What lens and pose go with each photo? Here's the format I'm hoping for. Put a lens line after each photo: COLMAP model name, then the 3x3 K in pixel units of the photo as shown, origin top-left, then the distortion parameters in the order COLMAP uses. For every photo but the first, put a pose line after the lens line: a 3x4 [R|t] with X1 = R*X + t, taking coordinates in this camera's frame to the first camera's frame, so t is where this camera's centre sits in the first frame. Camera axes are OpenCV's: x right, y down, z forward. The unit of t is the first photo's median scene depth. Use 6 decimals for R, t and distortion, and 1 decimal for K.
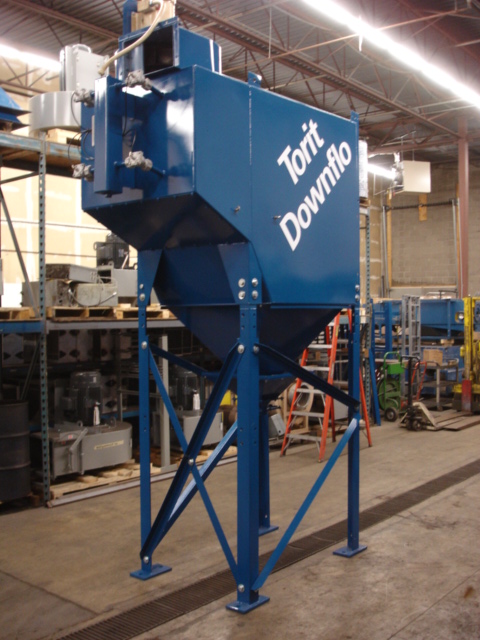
lens RADIAL K [[726.1, 0, 240.0], [0, 726.1, 320.0], [0, 0, 1]] dist [-0.135966, 0.014637]
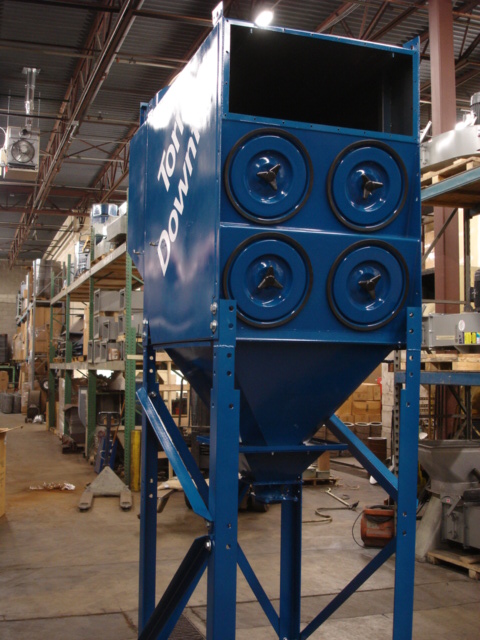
lens RADIAL K [[812.8, 0, 240.0], [0, 812.8, 320.0], [0, 0, 1]] dist [-0.125359, 0.012102]
pose [[-0.532405, -0.049767, -0.845025, 0.776651], [-0.015475, 0.998676, -0.049066, -0.006504], [0.846348, -0.013047, -0.532470, 1.542429]]
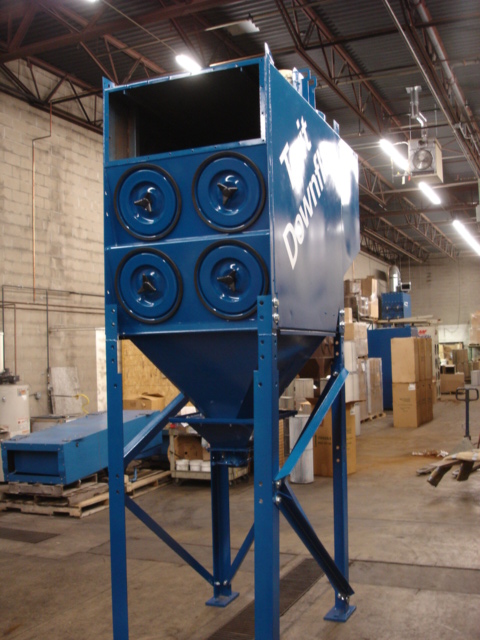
lens RADIAL K [[726.1, 0, 240.0], [0, 726.1, 320.0], [0, 0, 1]] dist [-0.135966, 0.014637]
pose [[-0.965153, 0.017149, -0.261124, 0.257101], [0.026298, 0.999155, -0.031583, -0.010875], [0.260362, -0.037349, -0.964788, 1.992834]]
